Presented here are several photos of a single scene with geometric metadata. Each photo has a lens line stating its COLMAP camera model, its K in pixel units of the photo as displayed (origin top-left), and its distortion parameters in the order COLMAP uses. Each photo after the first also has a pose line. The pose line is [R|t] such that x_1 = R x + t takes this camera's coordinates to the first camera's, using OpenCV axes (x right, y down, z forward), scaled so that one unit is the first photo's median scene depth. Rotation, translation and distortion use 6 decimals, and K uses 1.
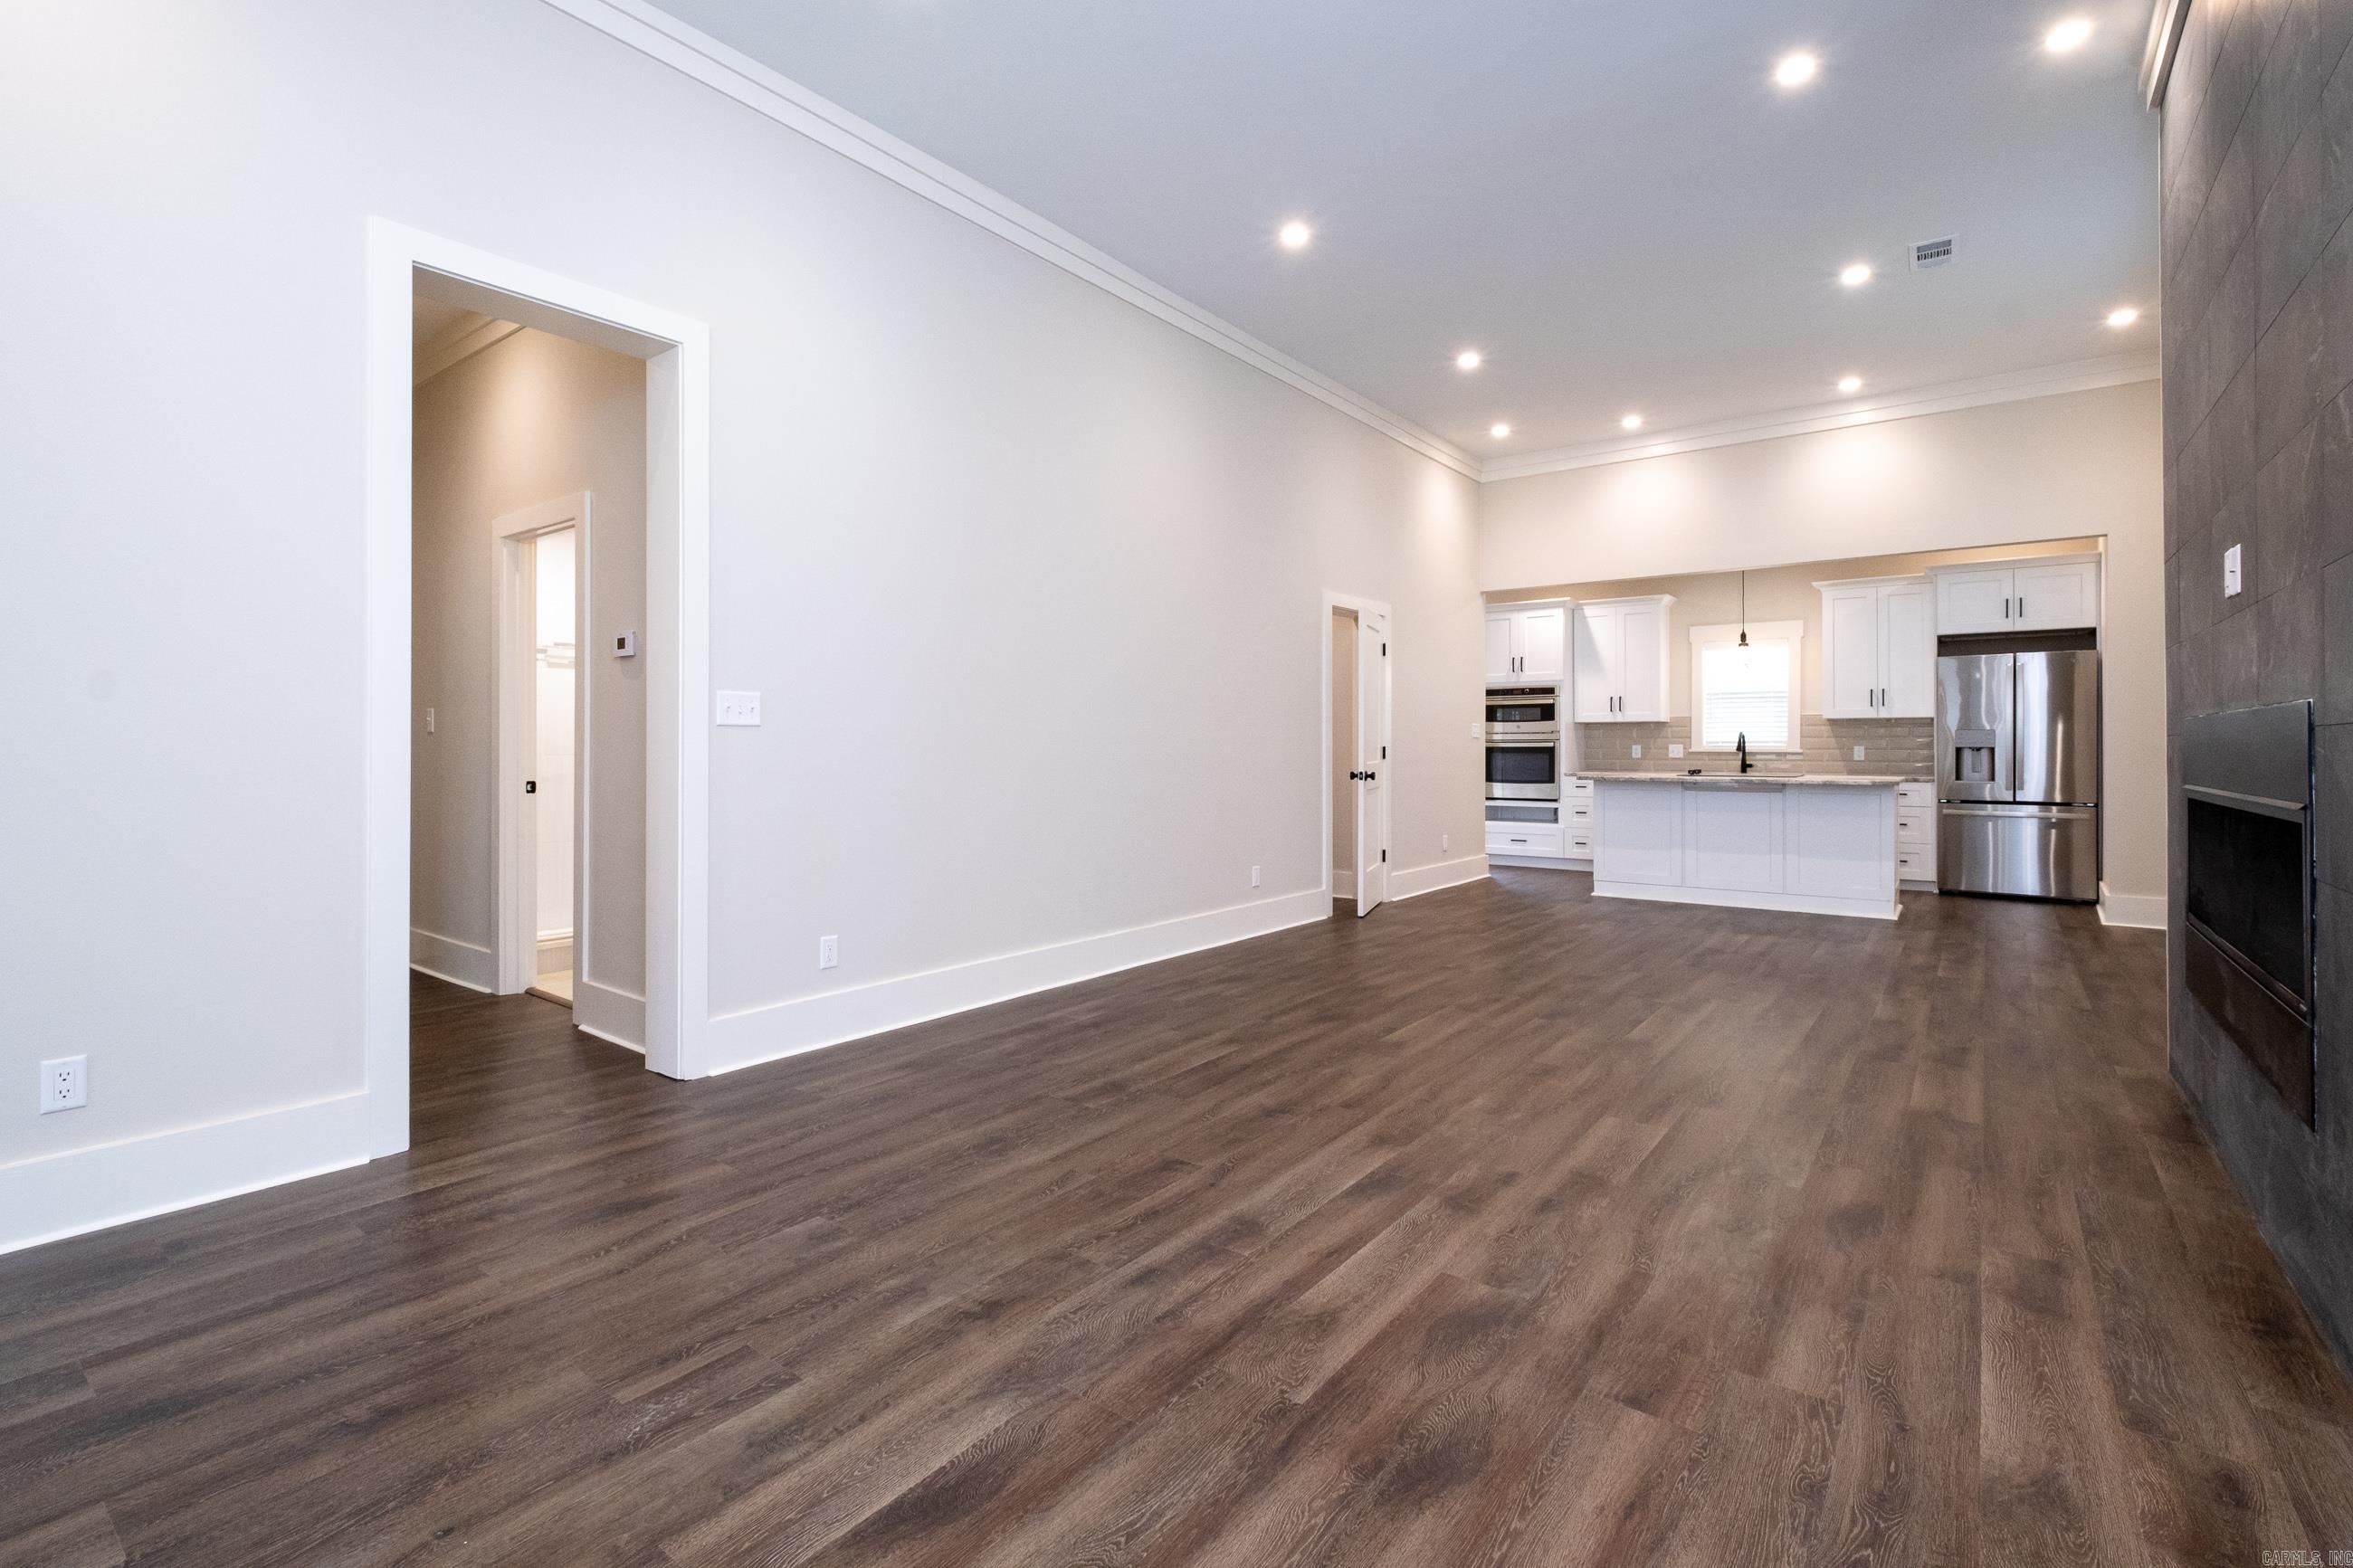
lens RADIAL K [[1055.1, 0, 1173.3], [0, 1055.1, 740.5], [0, 0, 1]] dist [0.002001, -0.000805]
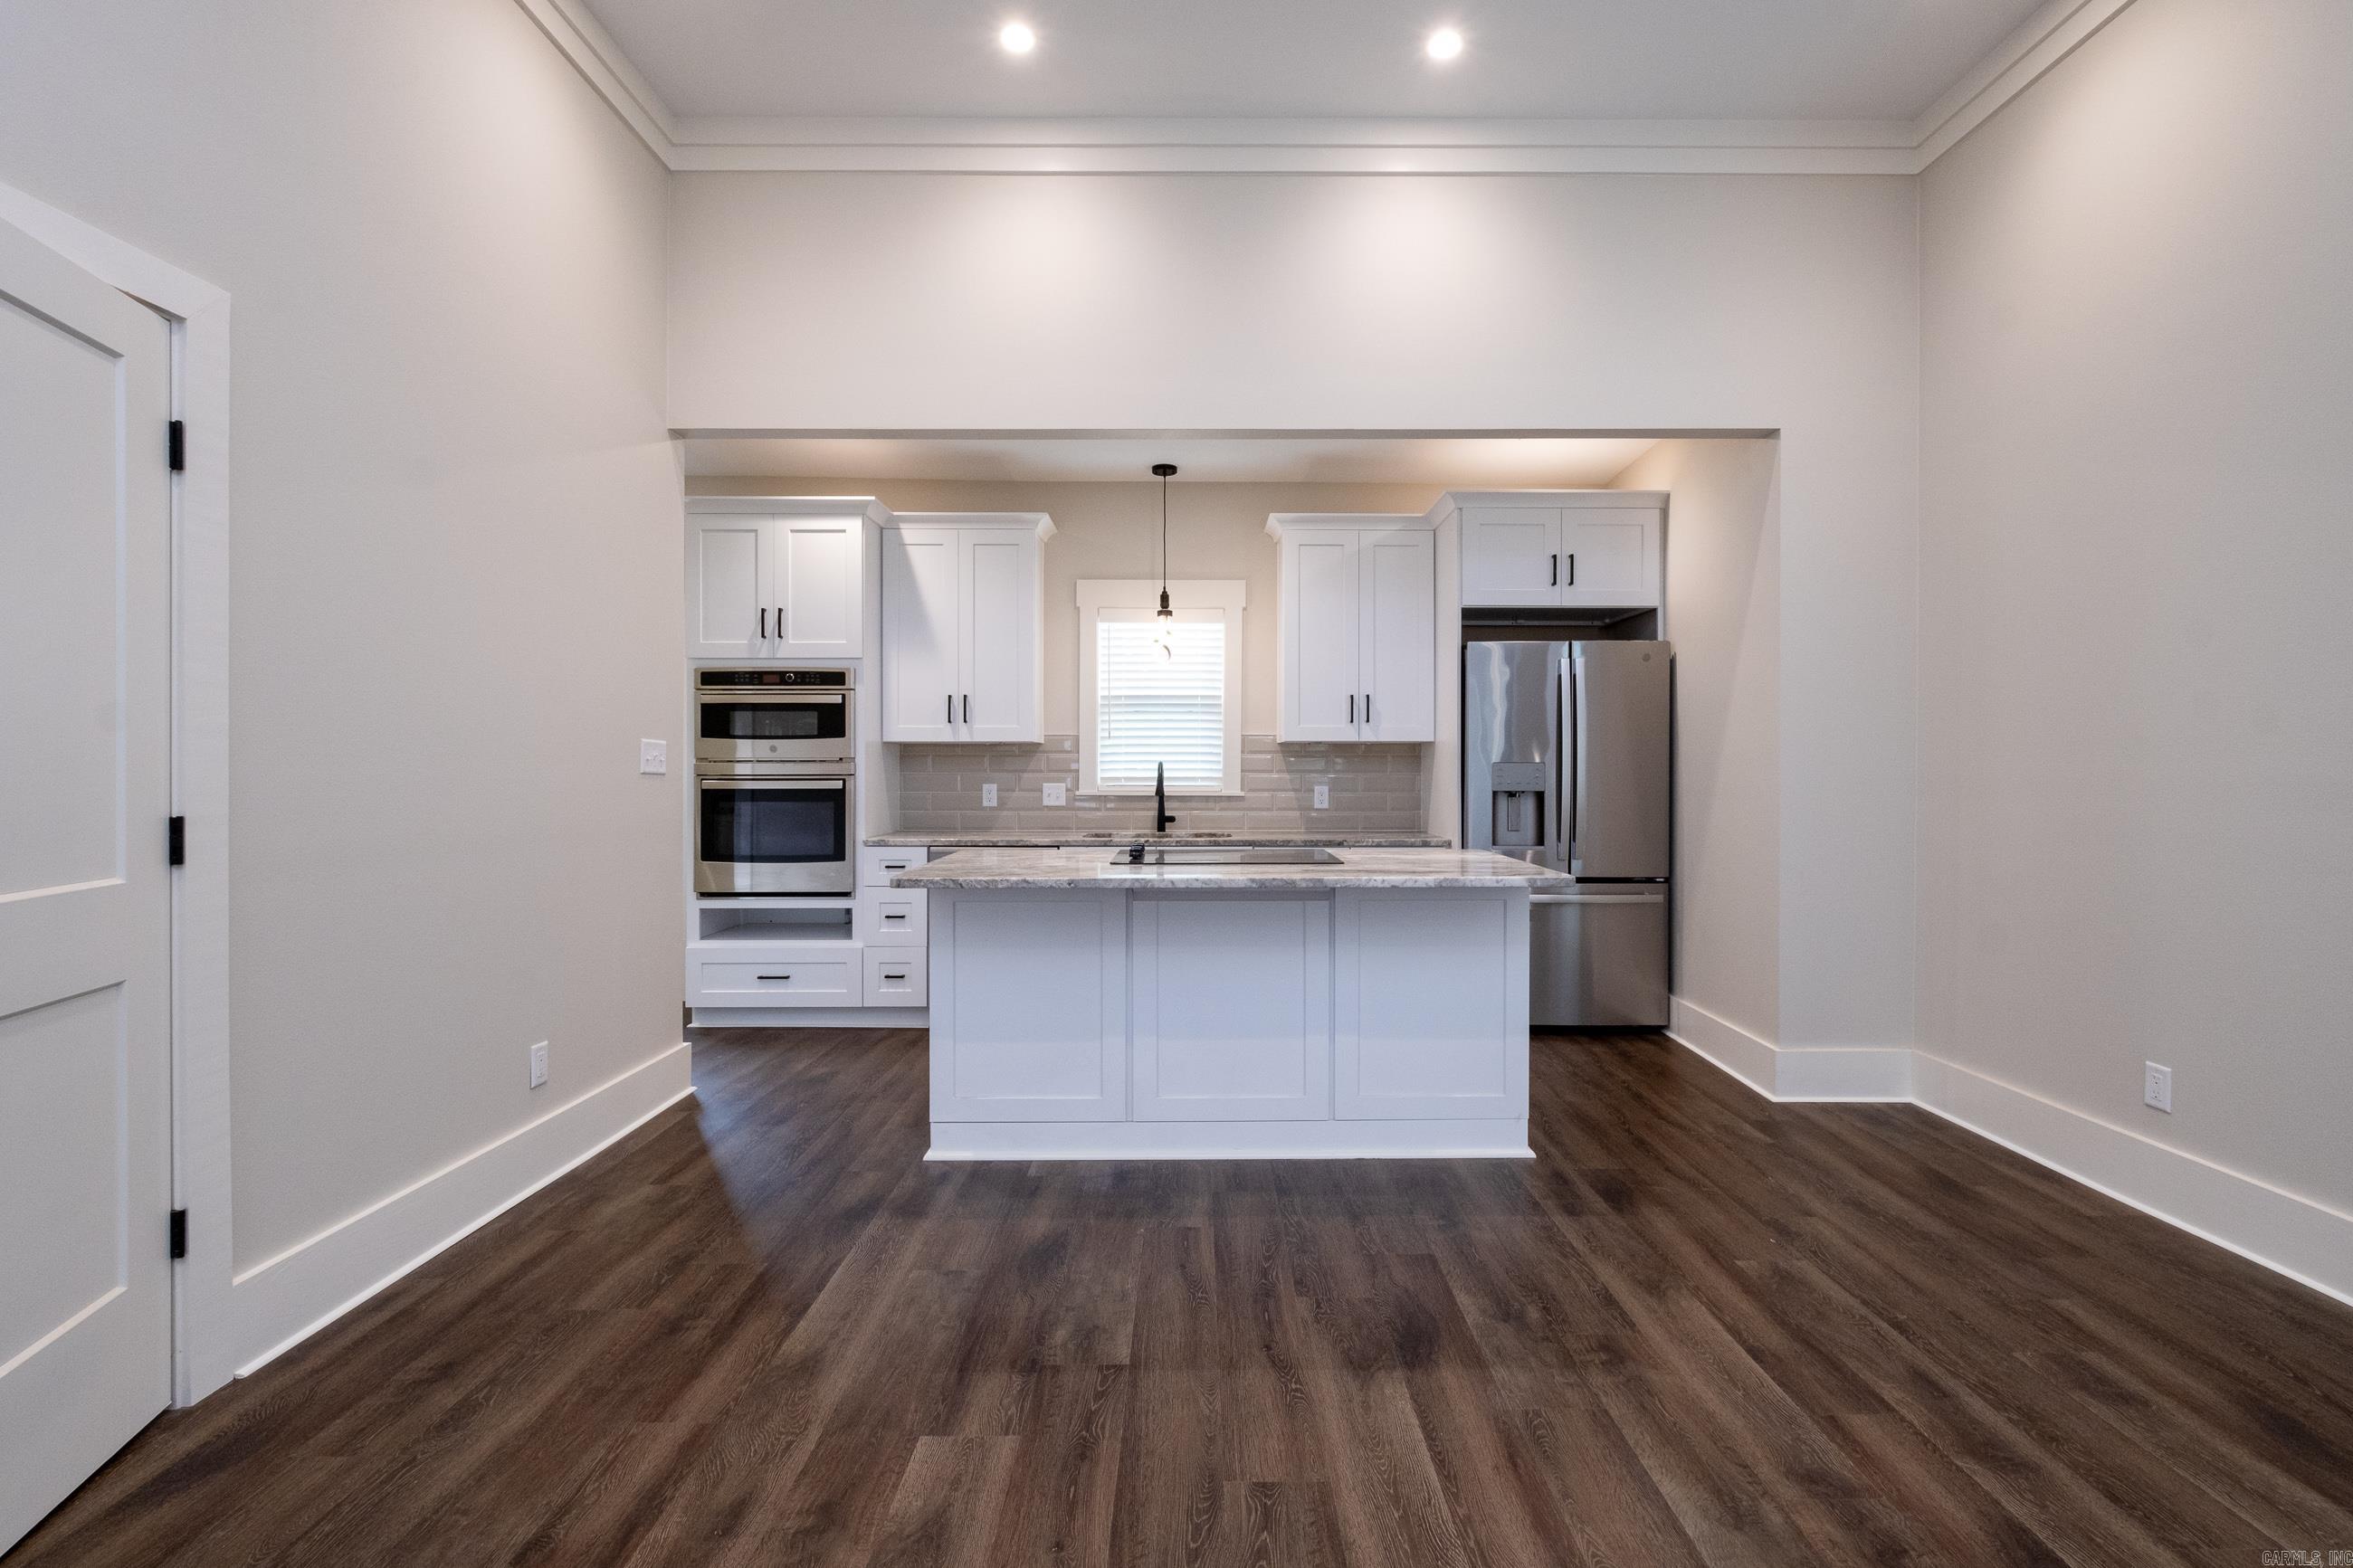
lens RADIAL K [[1040.2, 0, 1188.2], [0, 1040.2, 770.4], [0, 0, 1]] dist [-0.001990, -0.000402]
pose [[0.795491, -0.000137, 0.605966, 0.196587], [-0.004365, 0.999973, 0.005957, -0.006990], [-0.605950, -0.007384, 0.795468, 0.521299]]
